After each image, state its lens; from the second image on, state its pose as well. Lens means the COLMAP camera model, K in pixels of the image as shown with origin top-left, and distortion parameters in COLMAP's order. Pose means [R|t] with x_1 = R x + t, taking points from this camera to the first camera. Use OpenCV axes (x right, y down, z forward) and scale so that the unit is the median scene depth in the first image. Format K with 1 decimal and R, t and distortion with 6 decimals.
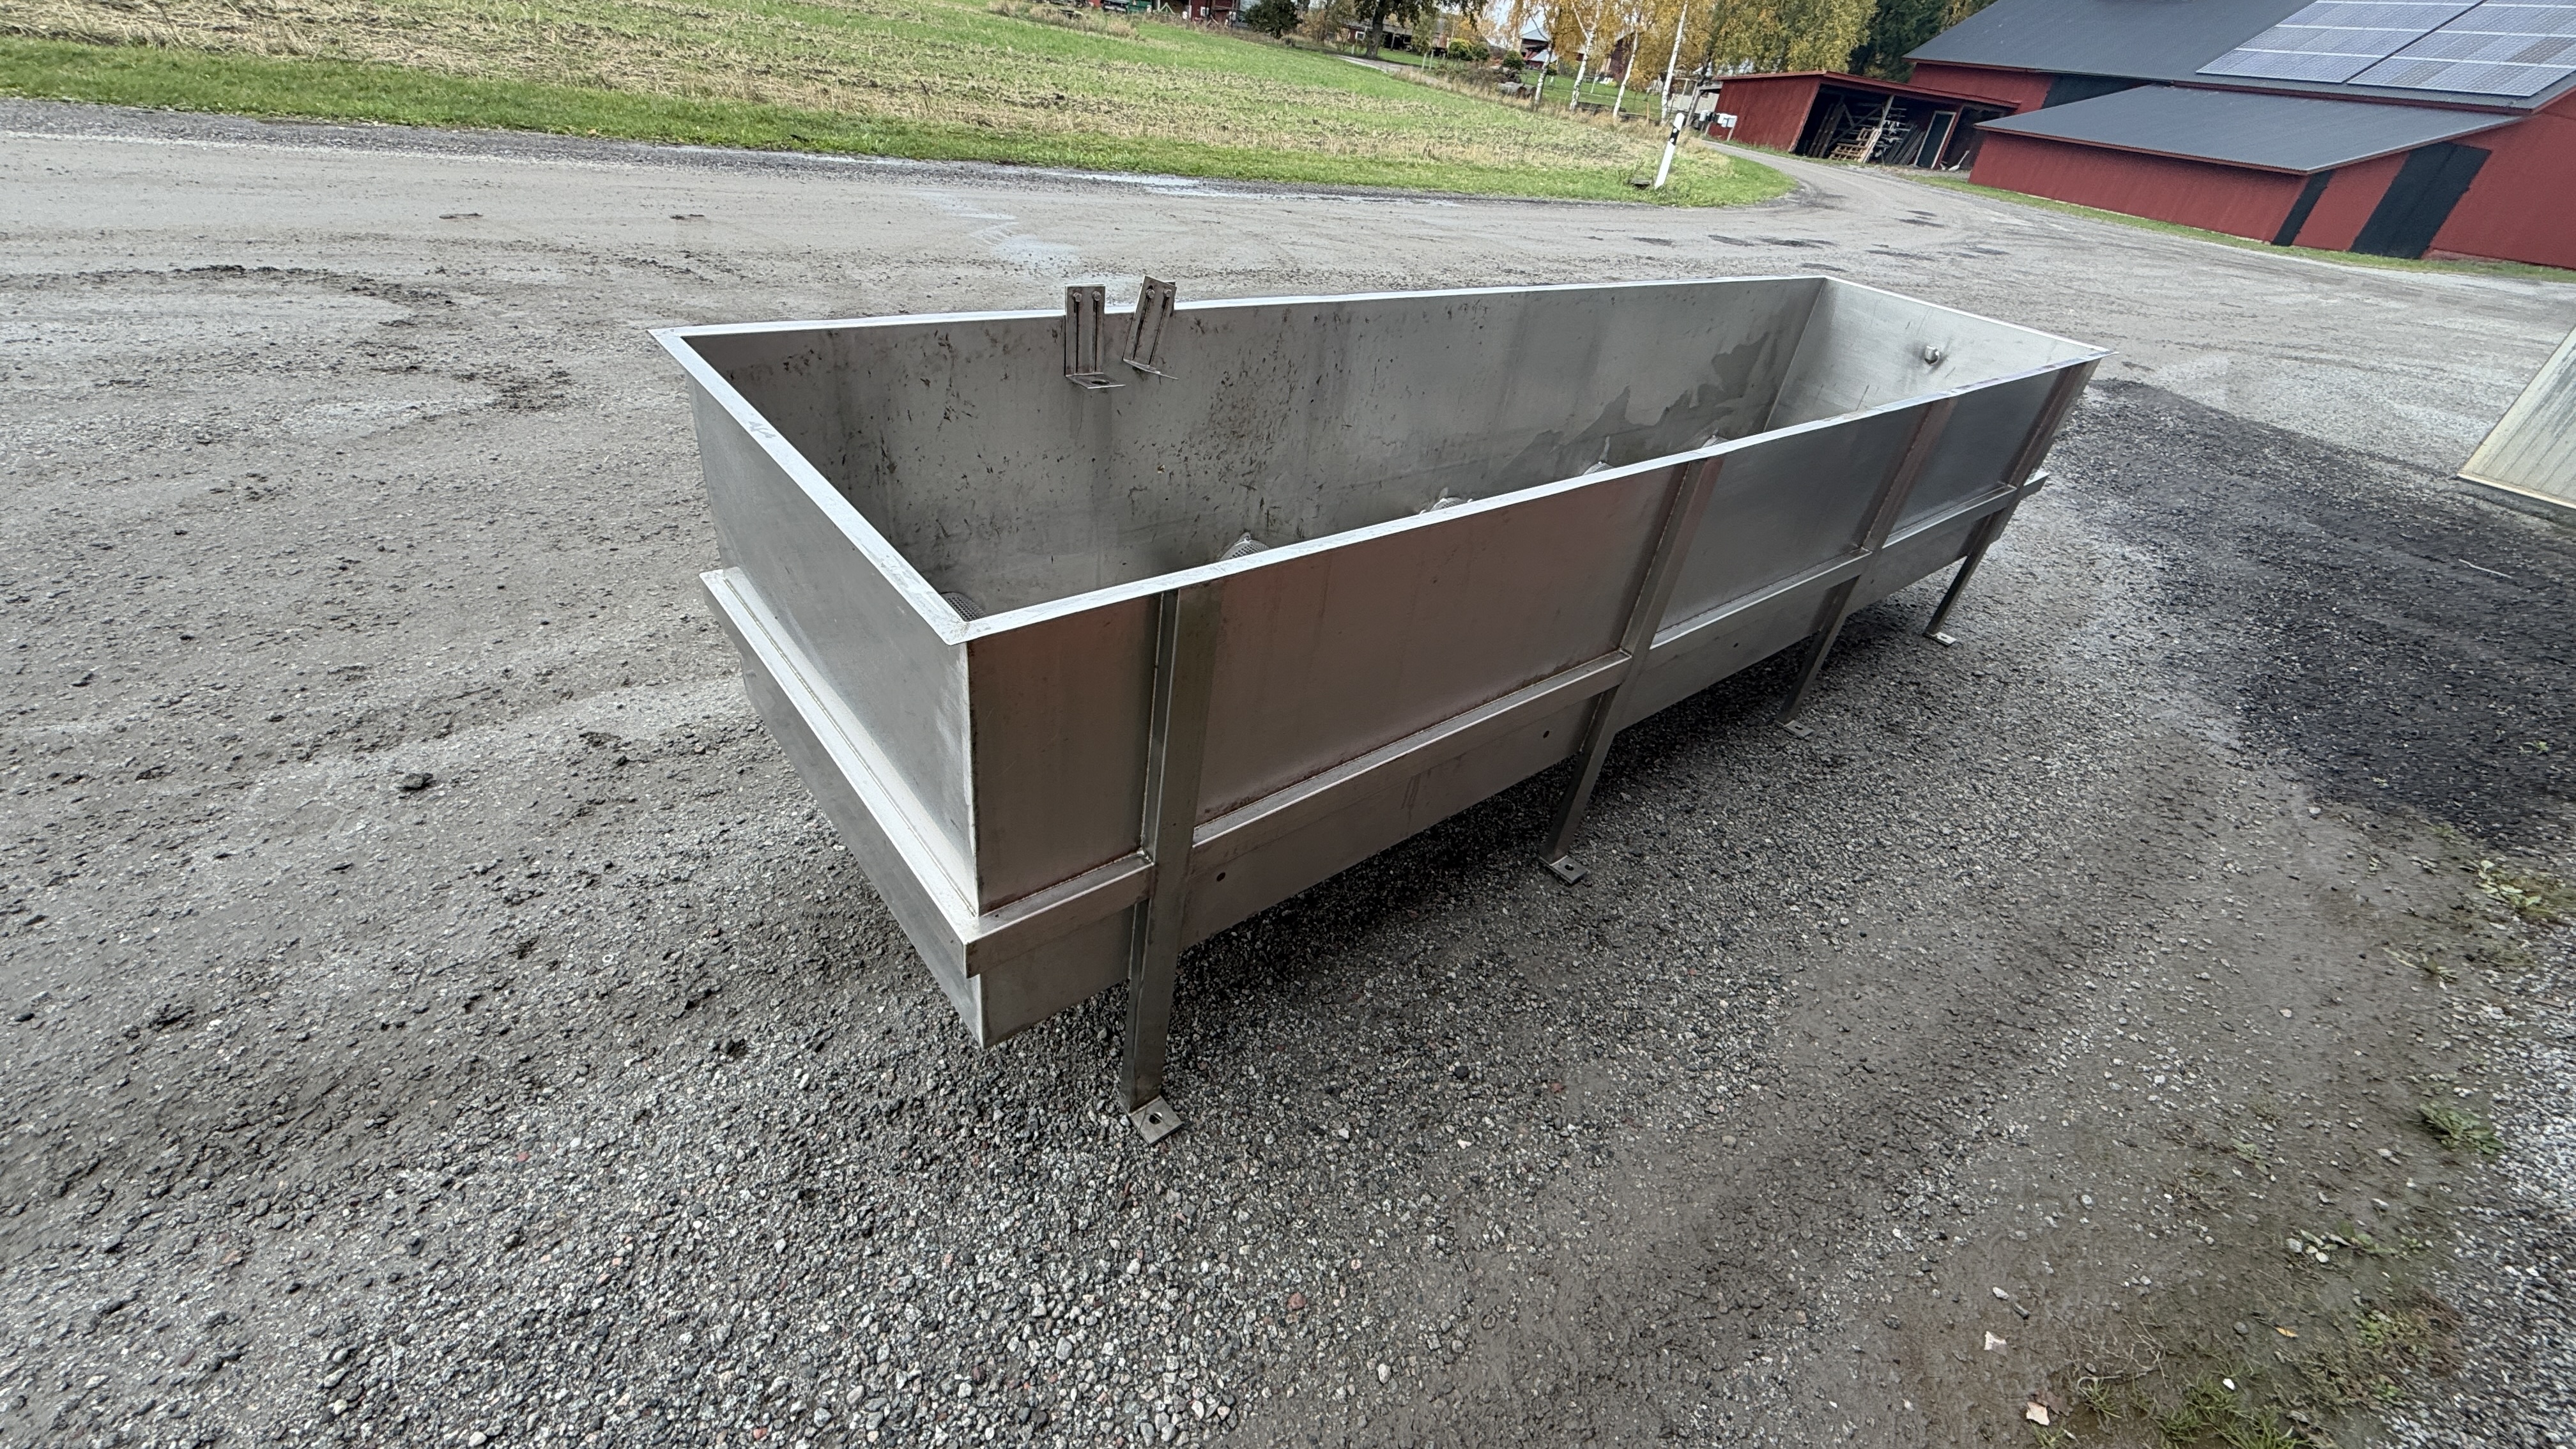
lens RADIAL K [[1013.1, 0, 1282.3], [0, 1013.1, 731.8], [0, 0, 1]] dist [-0.001643, 0.000184]
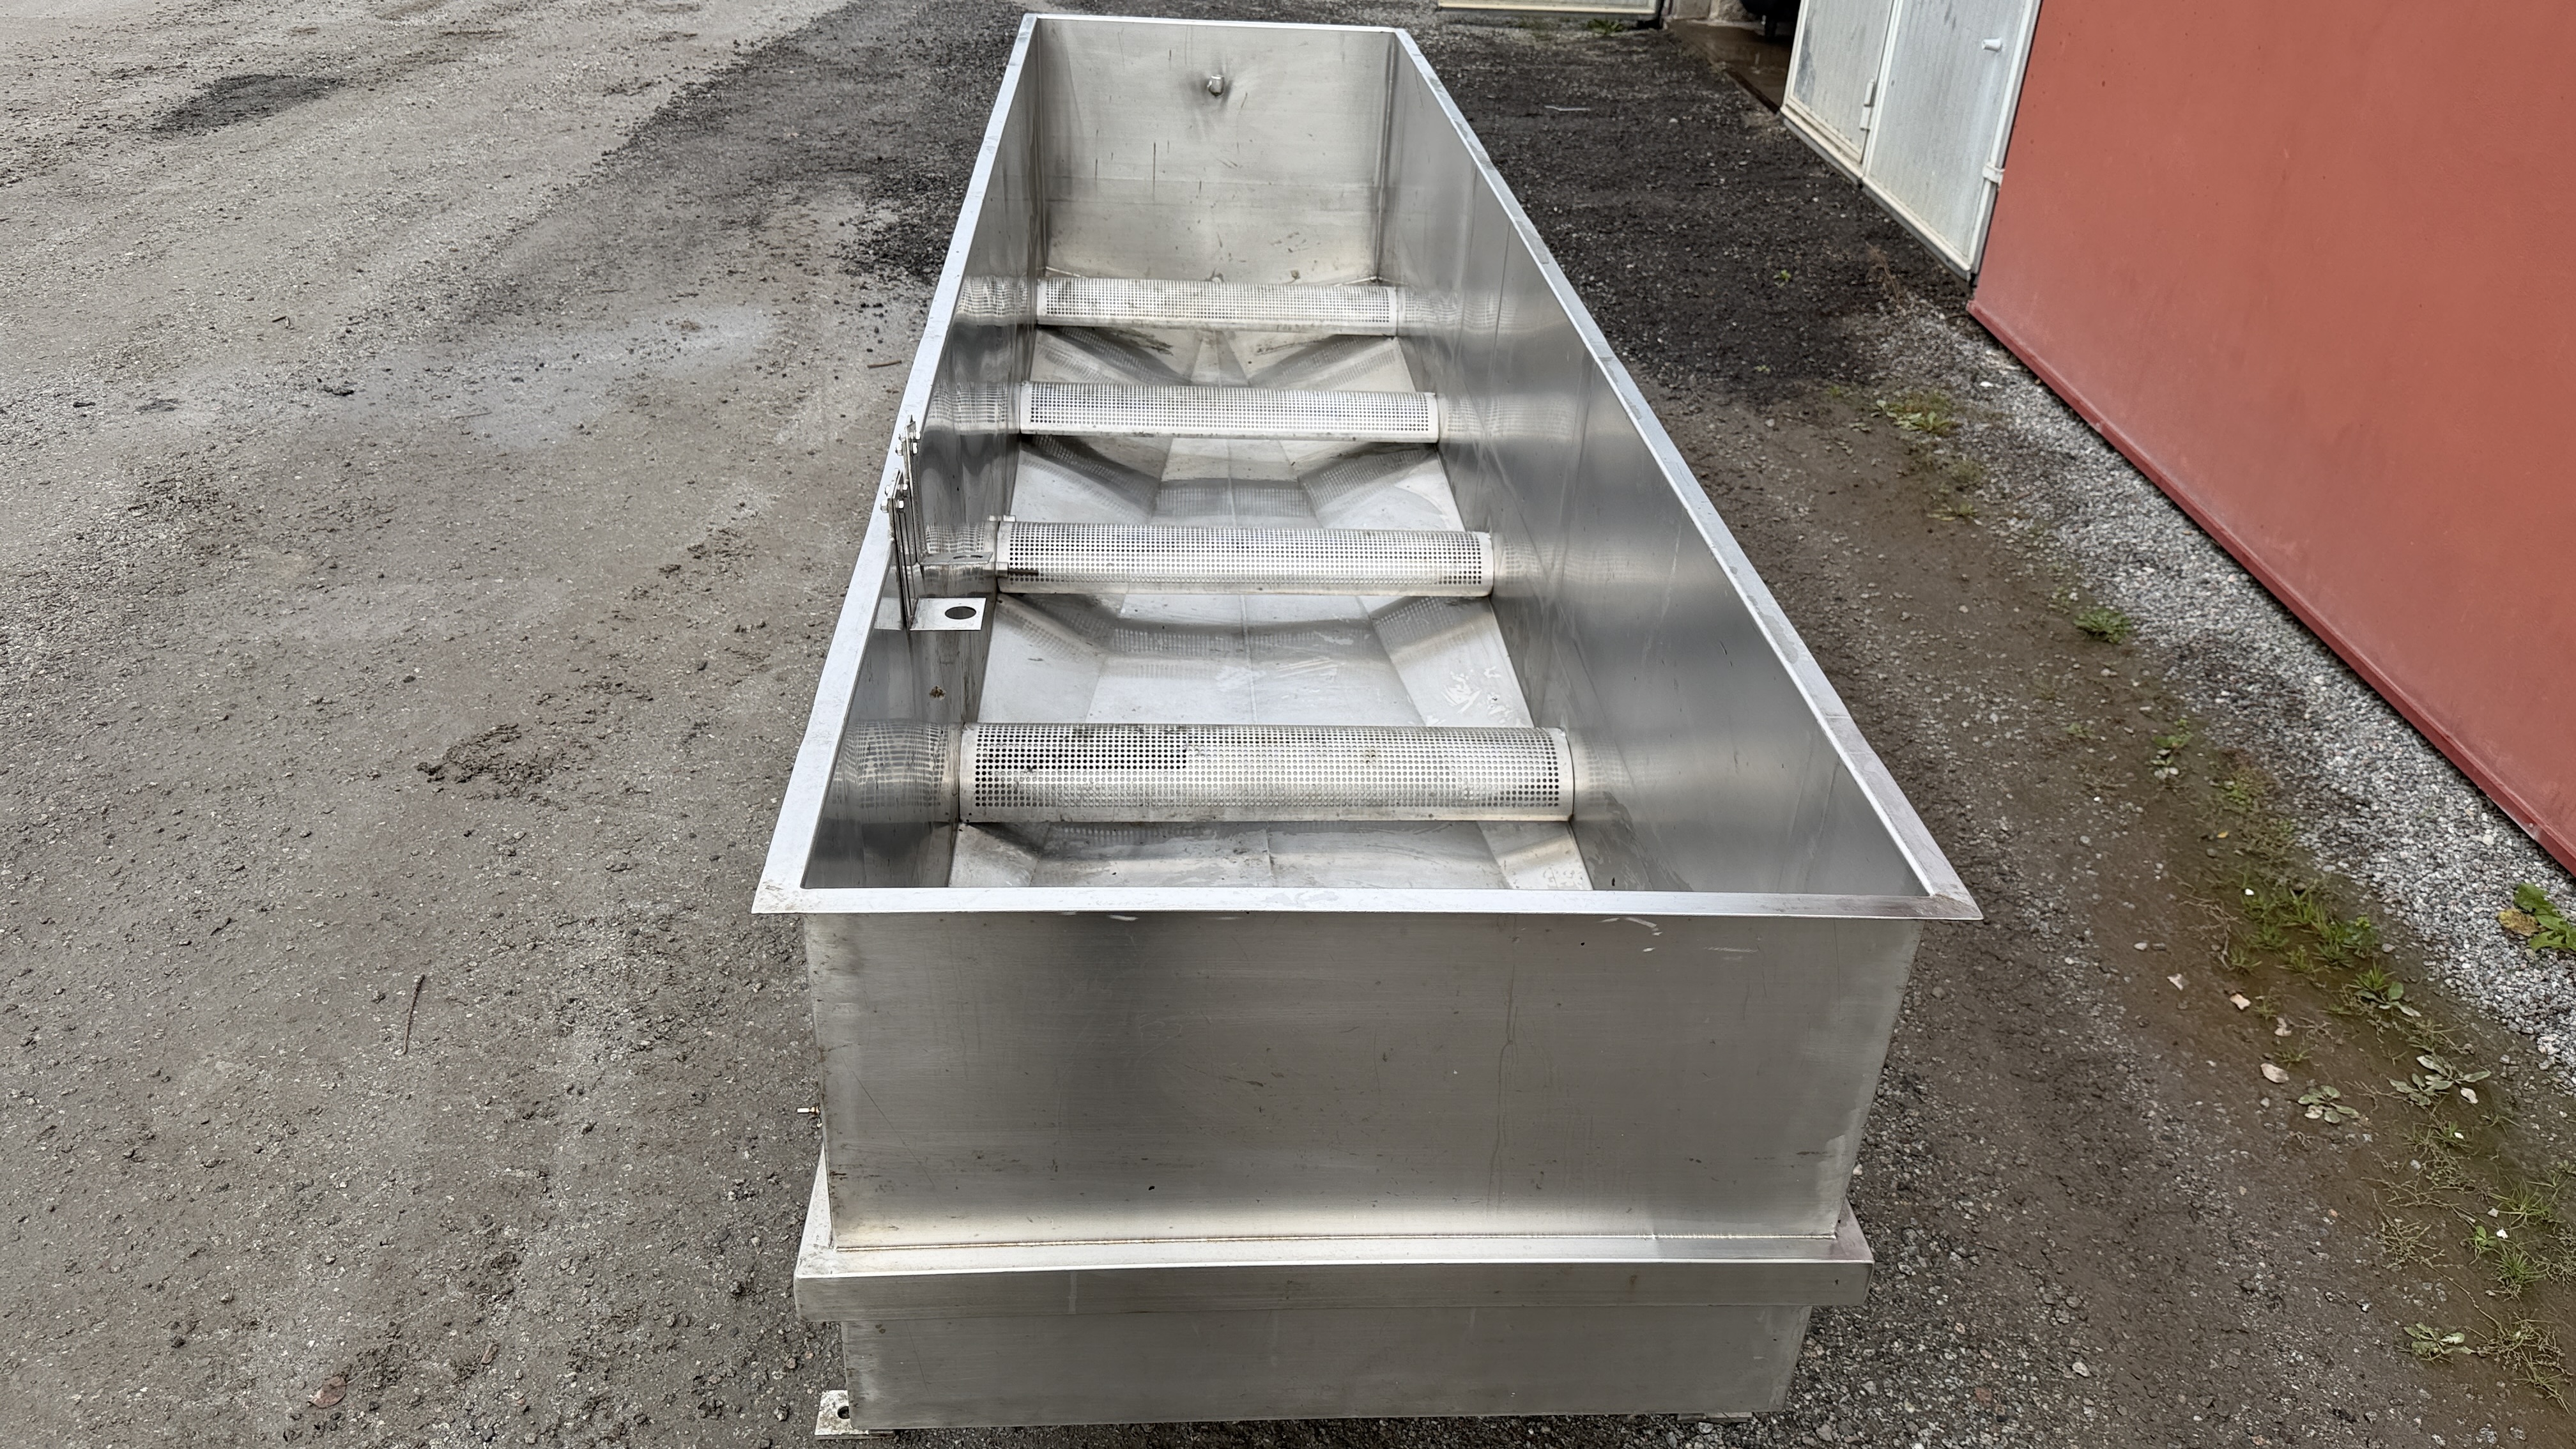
lens RADIAL K [[1801.1, 0, 1290.9], [0, 1801.1, 736.9], [0, 0, 1]] dist [0.043324, -0.054174]
pose [[0.589189, -0.504866, 0.630846, -0.639214], [0.489017, 0.844336, 0.218996, -0.344319], [-0.643209, 0.179465, 0.744361, 0.063331]]
